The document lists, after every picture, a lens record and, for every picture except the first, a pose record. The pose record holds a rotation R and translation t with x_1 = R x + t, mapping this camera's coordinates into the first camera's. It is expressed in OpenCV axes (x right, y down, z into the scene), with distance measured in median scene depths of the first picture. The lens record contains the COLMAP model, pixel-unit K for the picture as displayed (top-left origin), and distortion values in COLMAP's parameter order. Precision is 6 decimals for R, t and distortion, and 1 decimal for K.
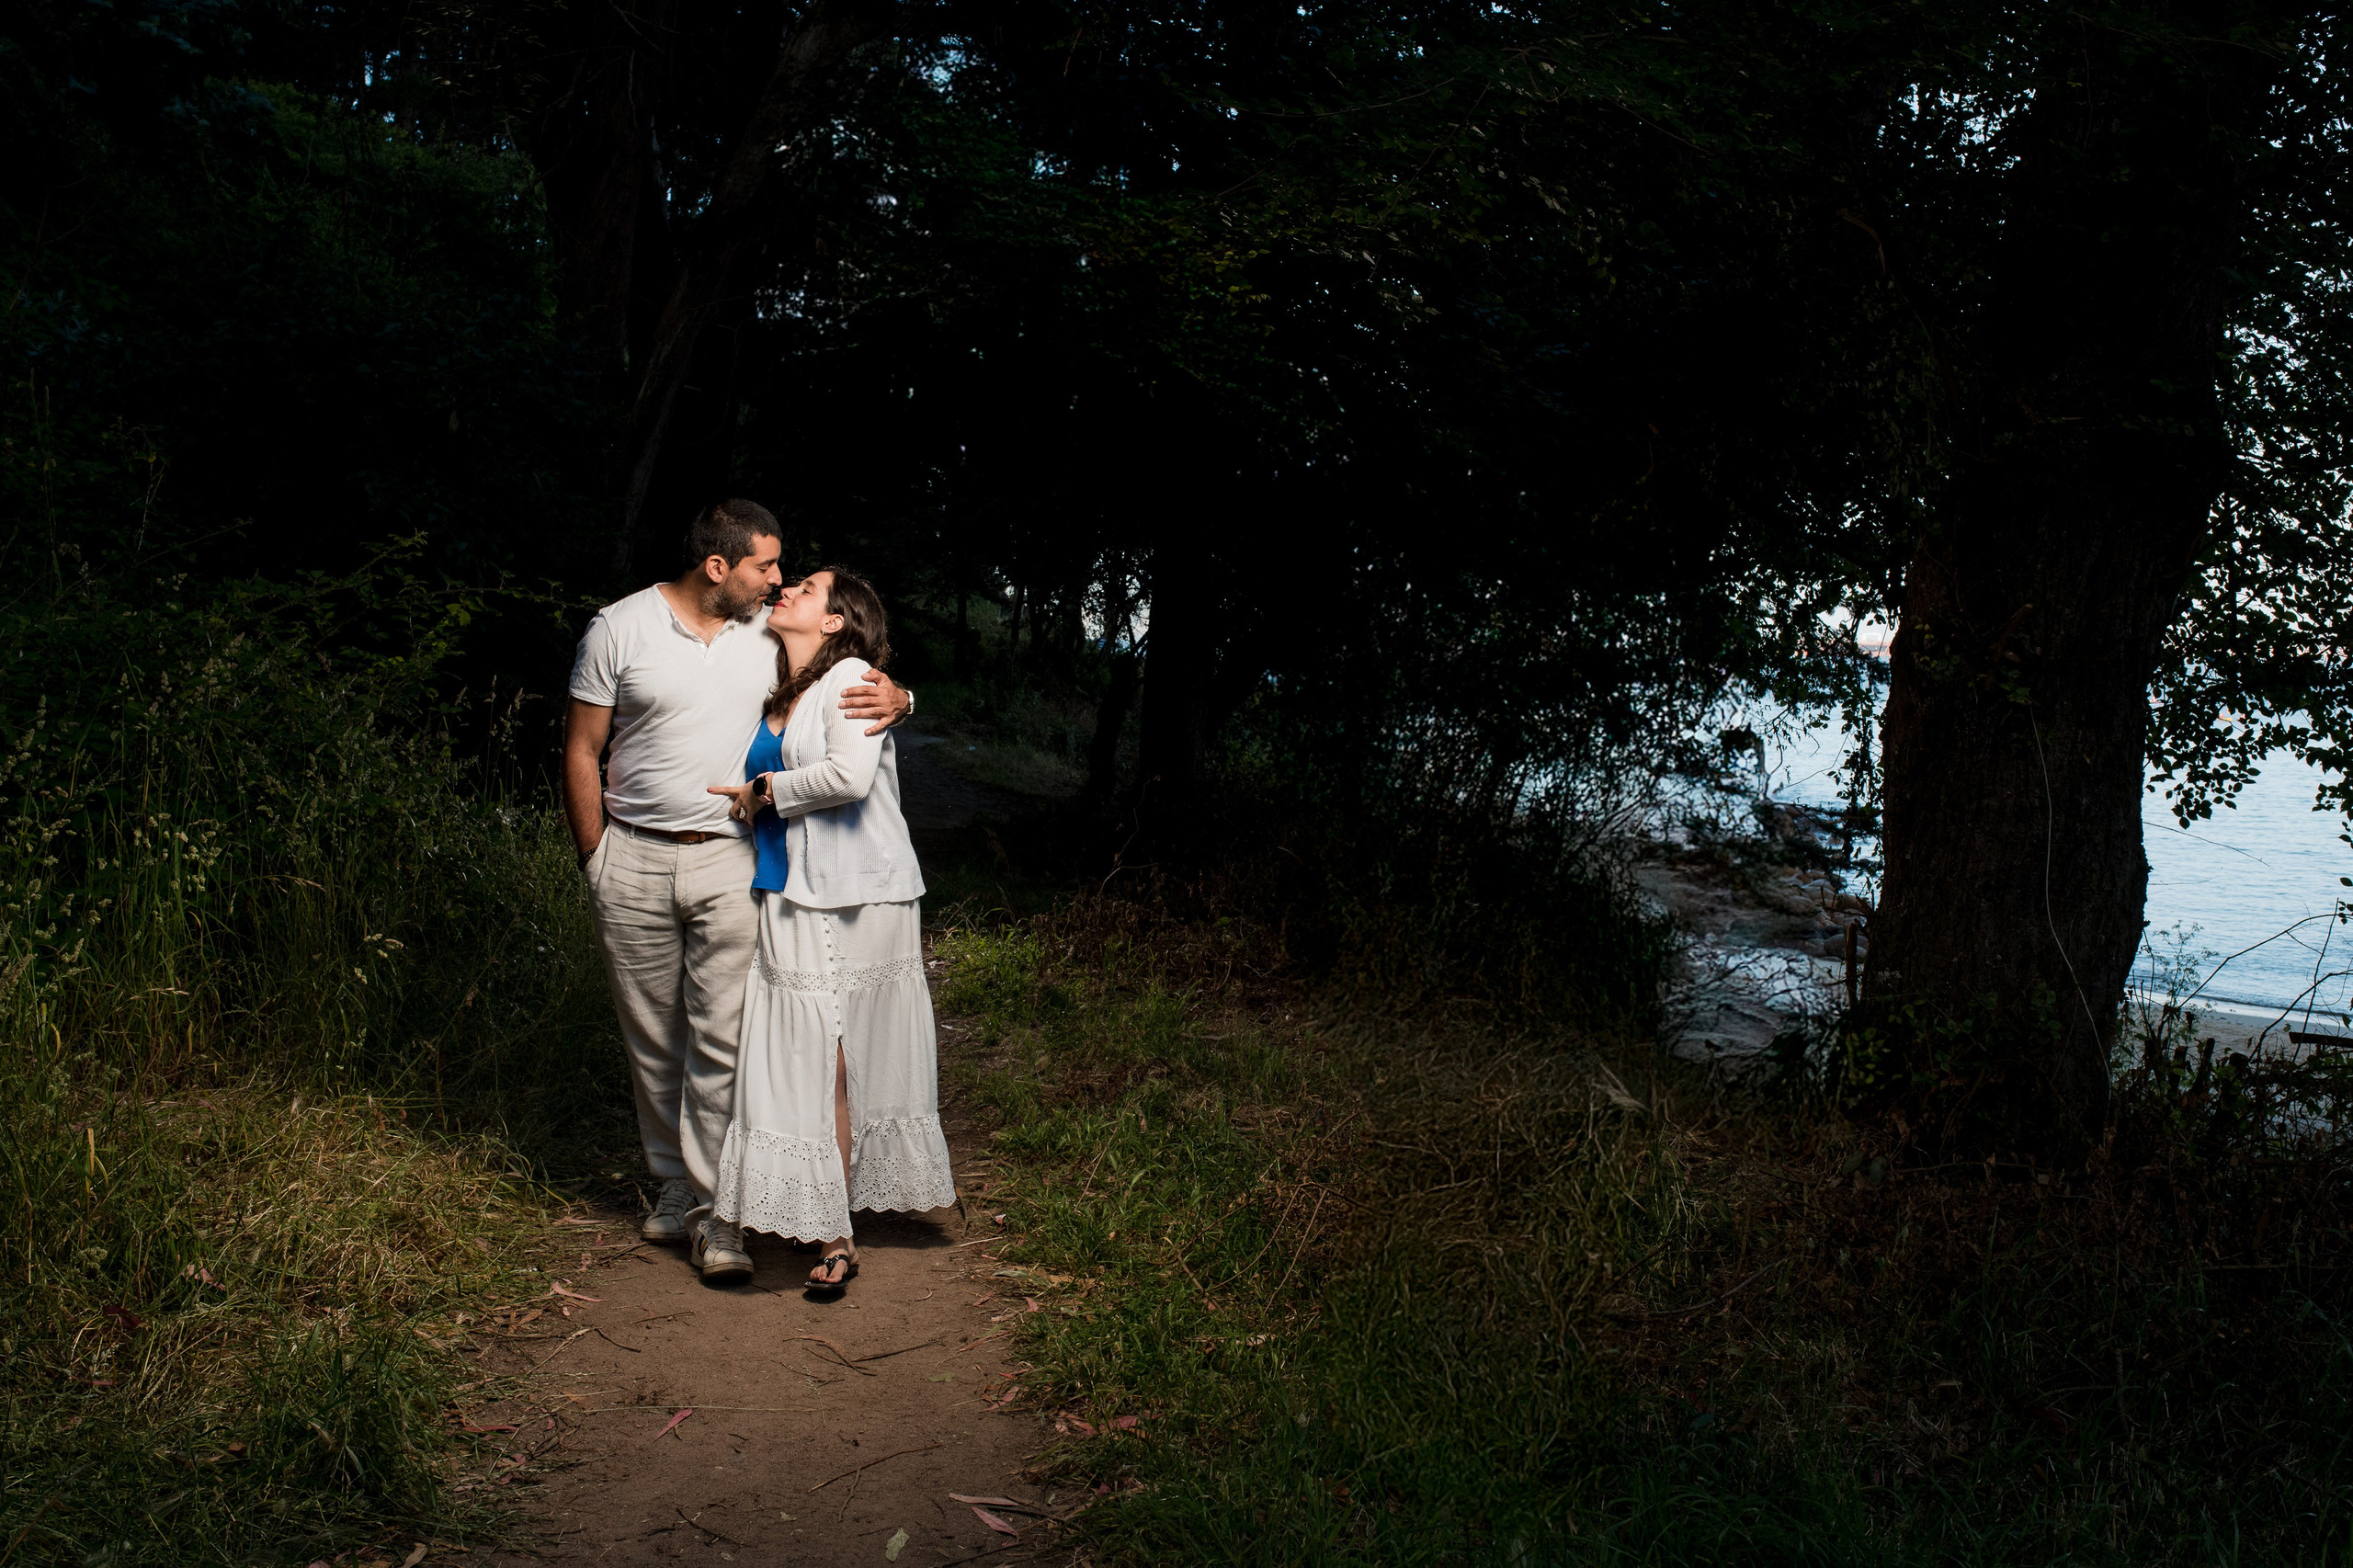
lens RADIAL K [[2250.0, 0, 1135.4], [0, 2250.0, 782.9], [0, 0, 1]] dist [-0.013359, -0.006832]
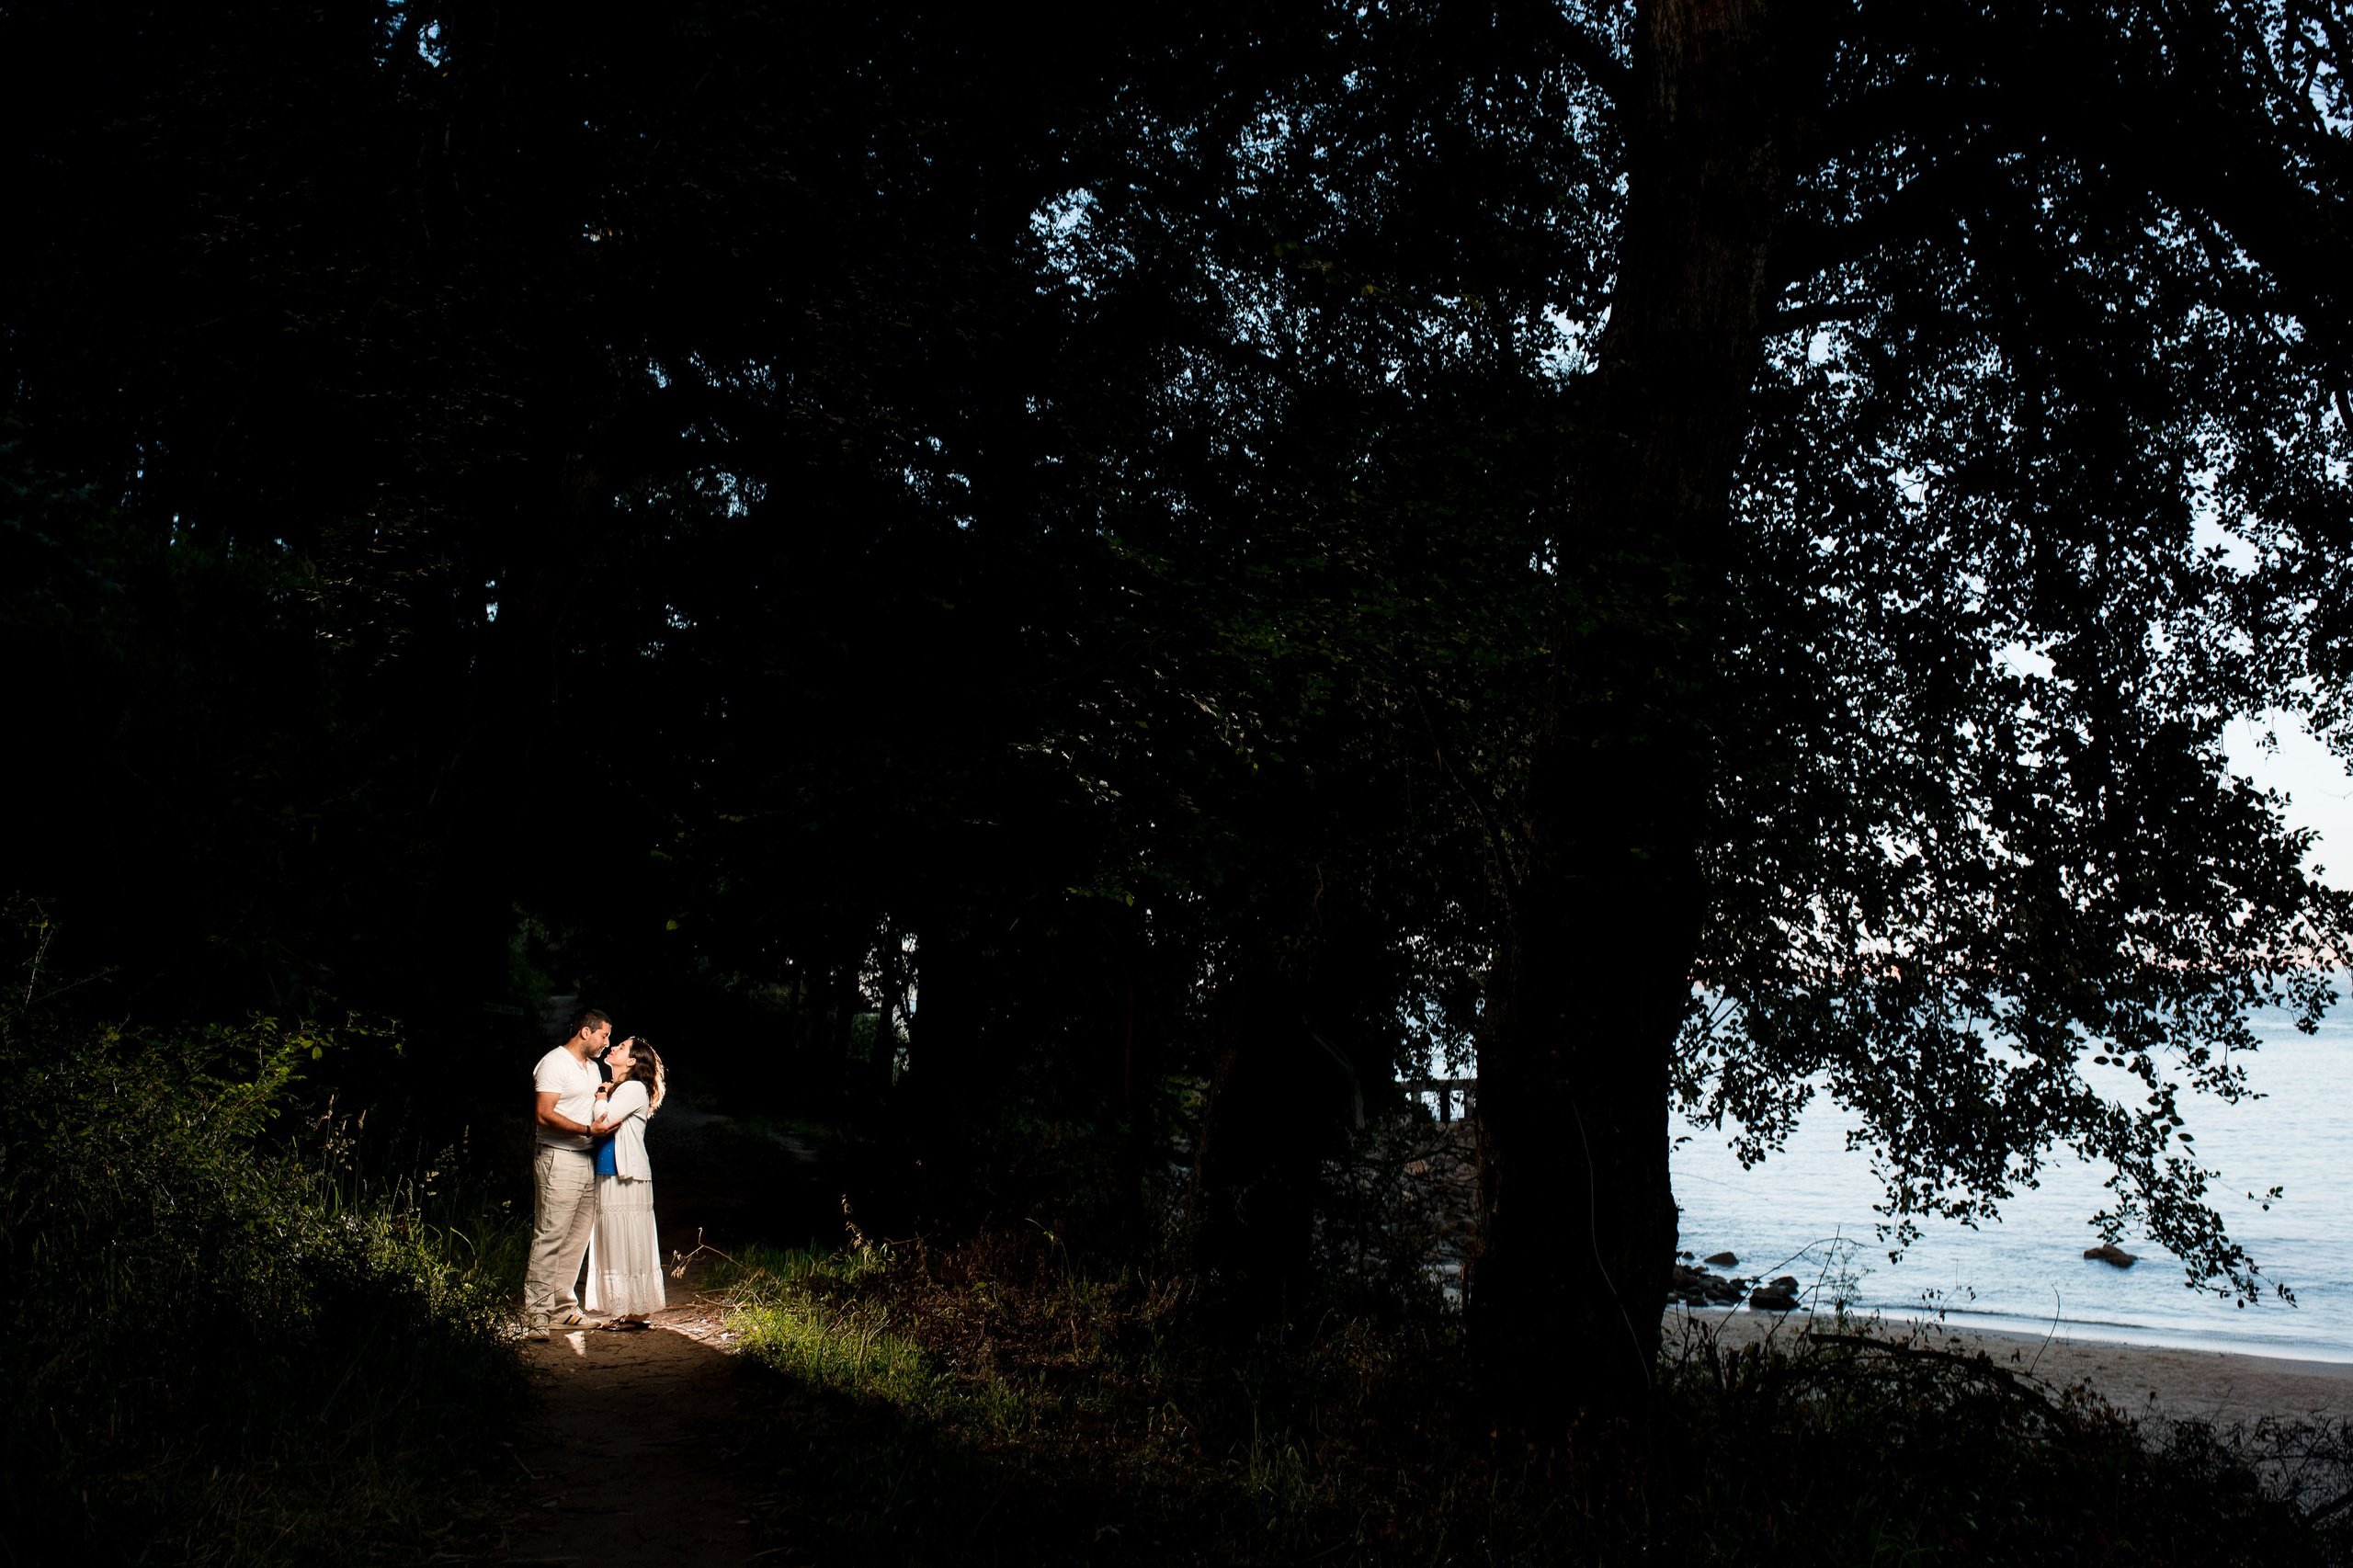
lens RADIAL K [[2243.9, 0, 1172.6], [0, 2243.9, 786.6], [0, 0, 1]] dist [-0.063815, 0.095693]
pose [[0.993050, -0.024625, 0.115091, 0.014444], [0.042171, 0.987388, -0.152602, -0.014762], [-0.109882, 0.156395, 0.981563, -0.213270]]
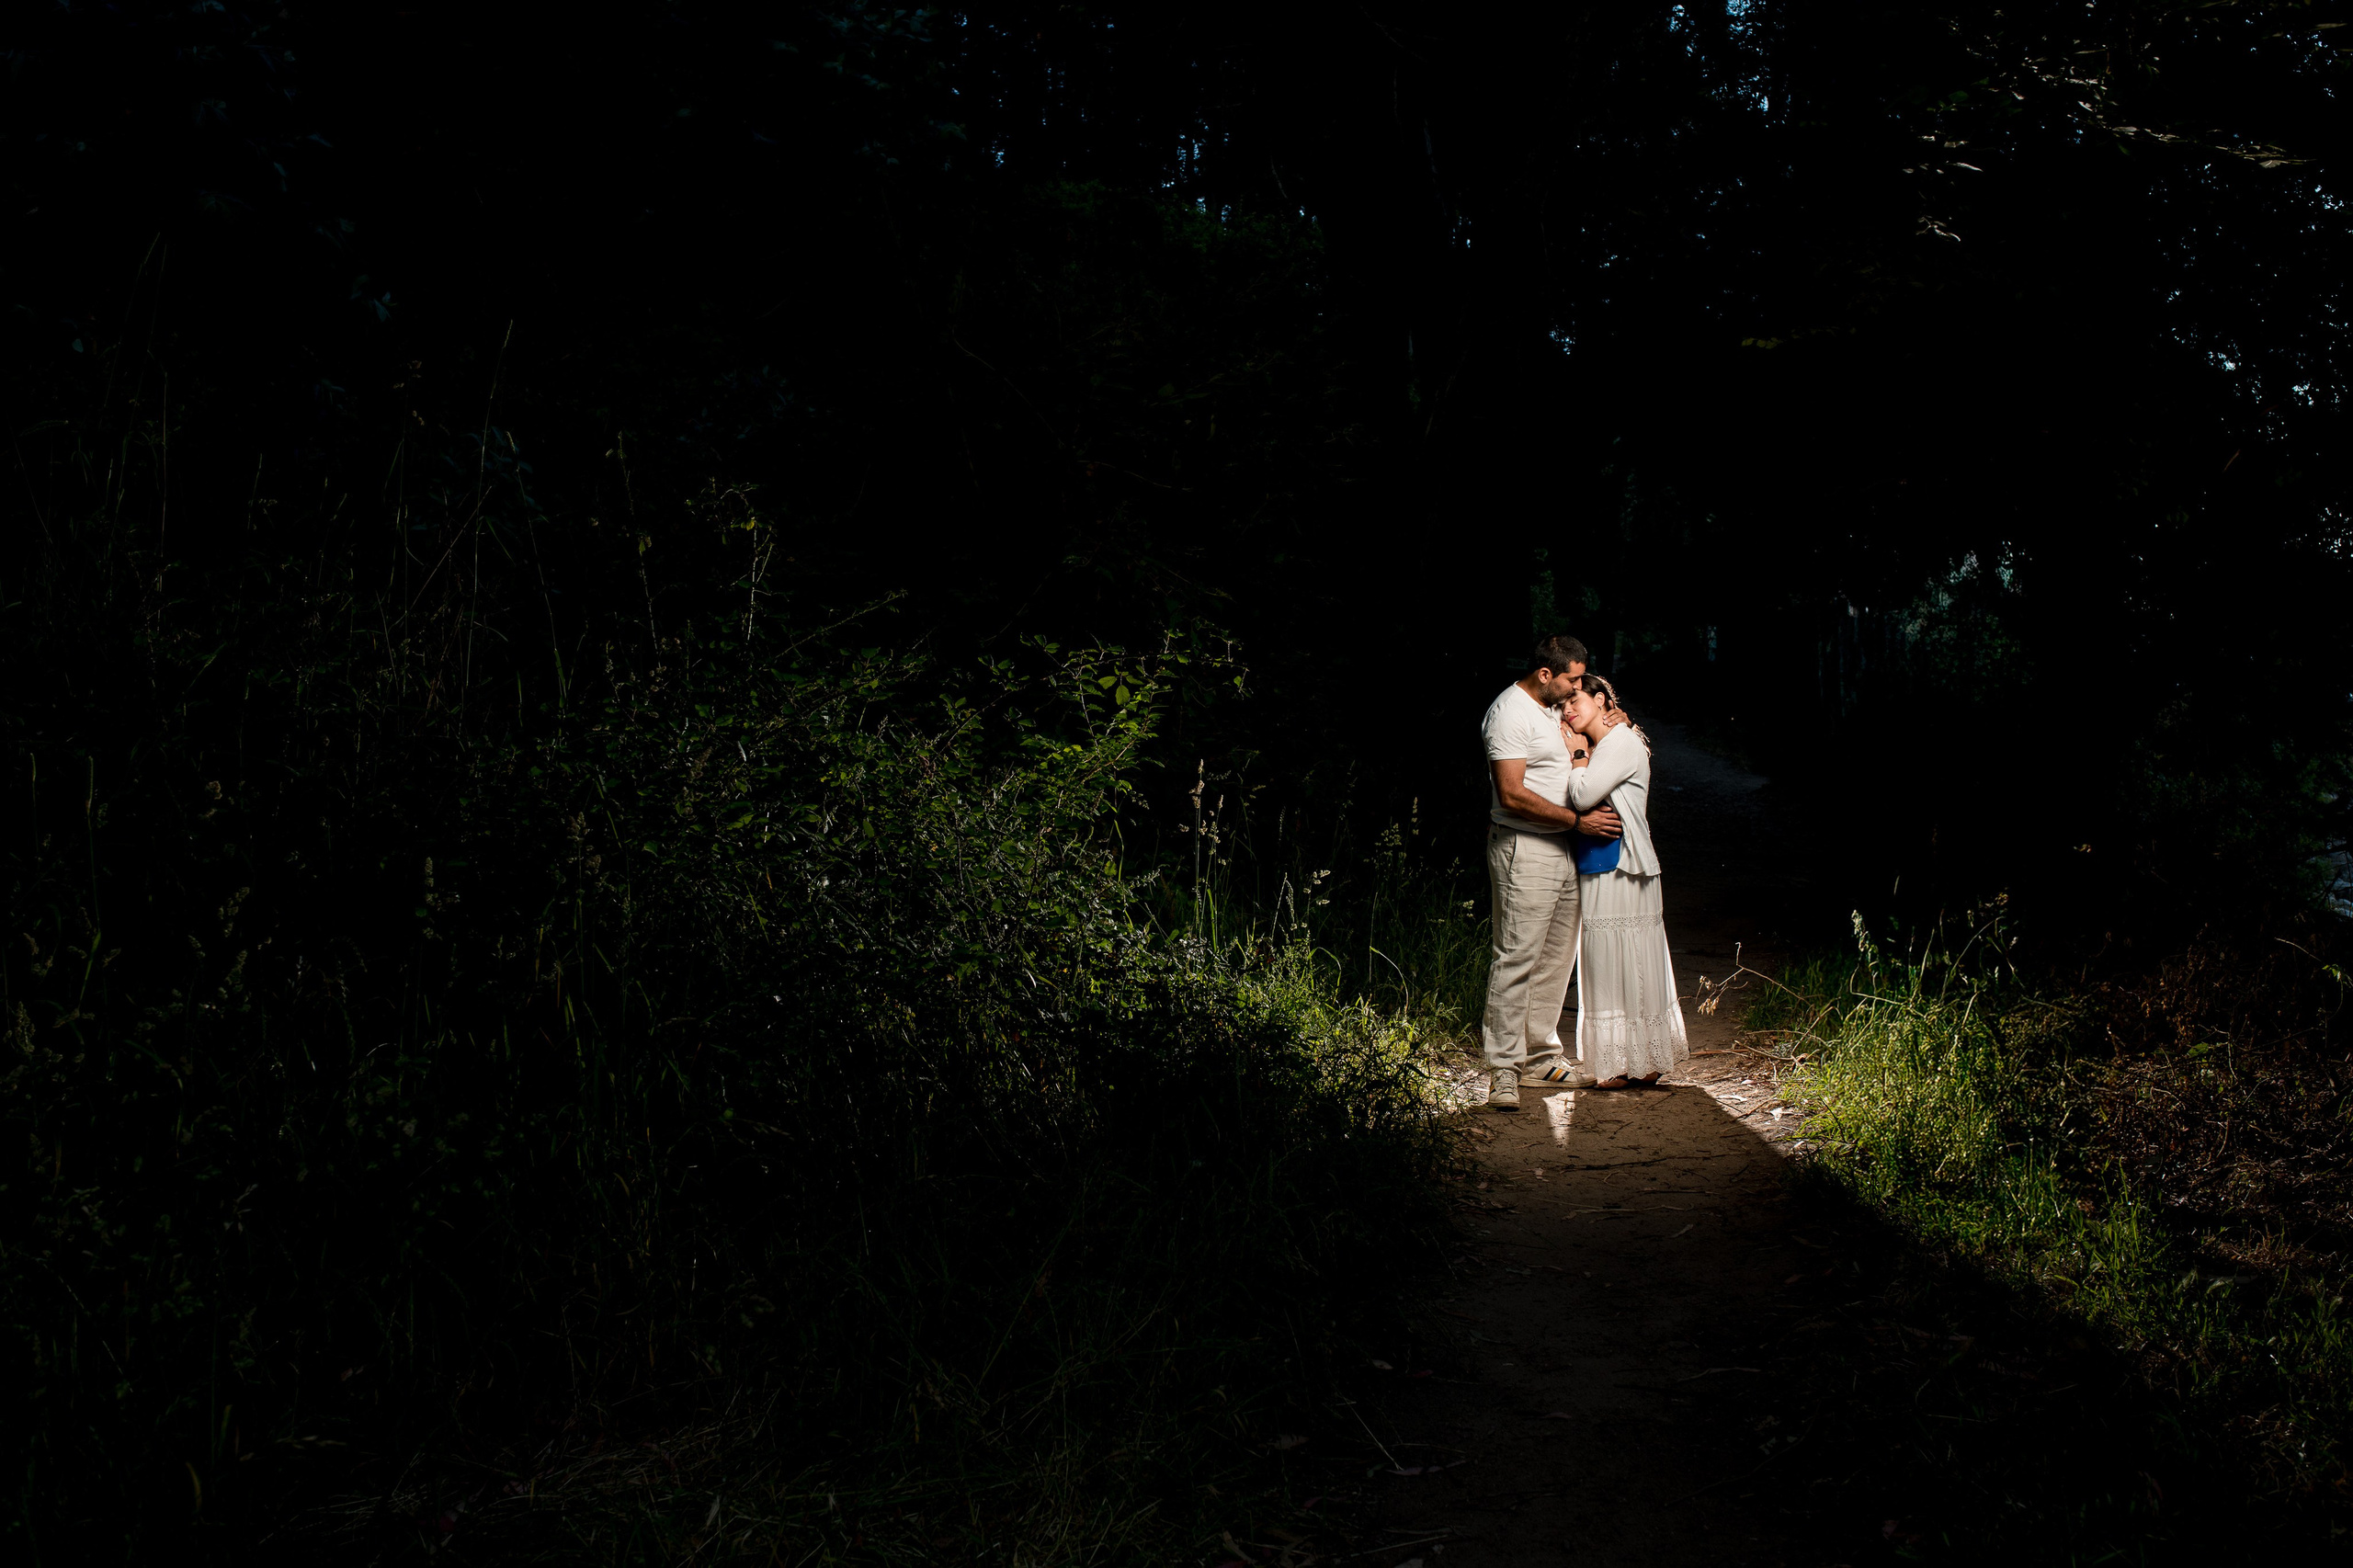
lens RADIAL K [[2243.9, 0, 1172.6], [0, 2243.9, 786.6], [0, 0, 1]] dist [-0.063815, 0.095693]
pose [[0.936739, -0.054794, -0.345714, -0.020399], [0.048917, 0.998472, -0.025709, -0.021942], [0.346595, 0.007171, 0.937988, 0.294042]]
